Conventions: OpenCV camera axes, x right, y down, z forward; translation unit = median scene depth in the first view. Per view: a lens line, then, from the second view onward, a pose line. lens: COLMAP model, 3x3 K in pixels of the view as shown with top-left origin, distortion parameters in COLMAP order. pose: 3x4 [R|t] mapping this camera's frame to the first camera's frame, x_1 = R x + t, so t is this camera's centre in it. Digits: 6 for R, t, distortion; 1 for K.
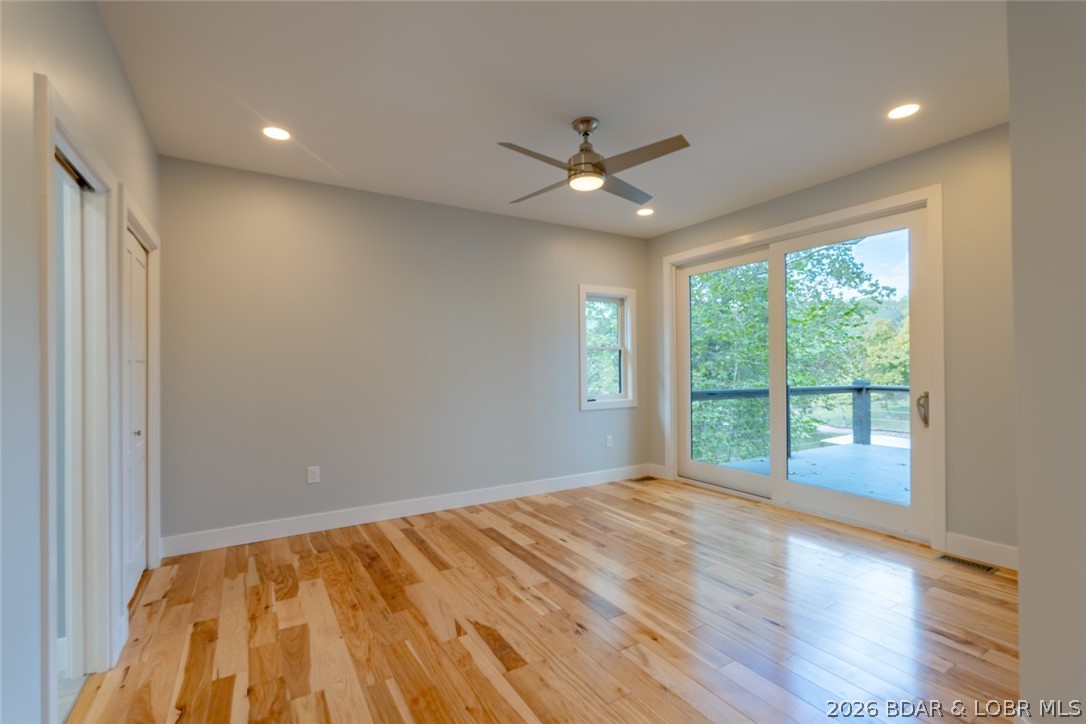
lens RADIAL K [[483.3, 0, 543.2], [0, 483.3, 364.6], [0, 0, 1]] dist [-0.001391, 0.000072]
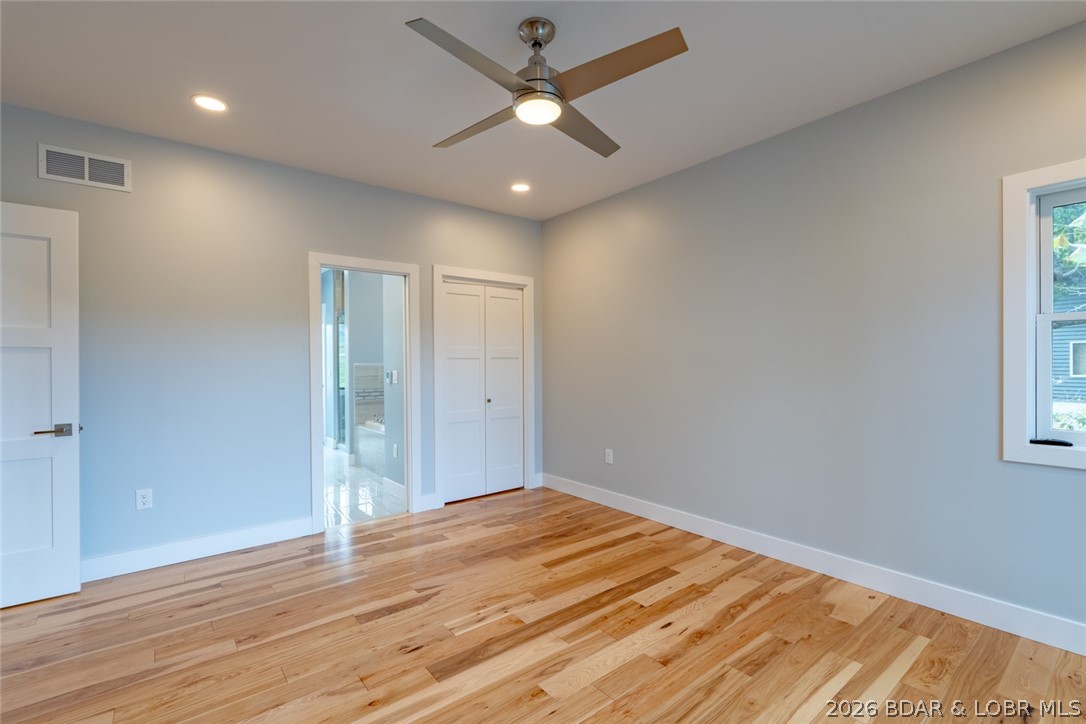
lens RADIAL K [[483.3, 0, 543.2], [0, 483.3, 364.6], [0, 0, 1]] dist [-0.001391, 0.000072]
pose [[0.122100, 0.010798, -0.992459, 0.710748], [0.011883, 0.999853, 0.012341, -0.004110], [0.992447, -0.013301, 0.121954, 0.798996]]
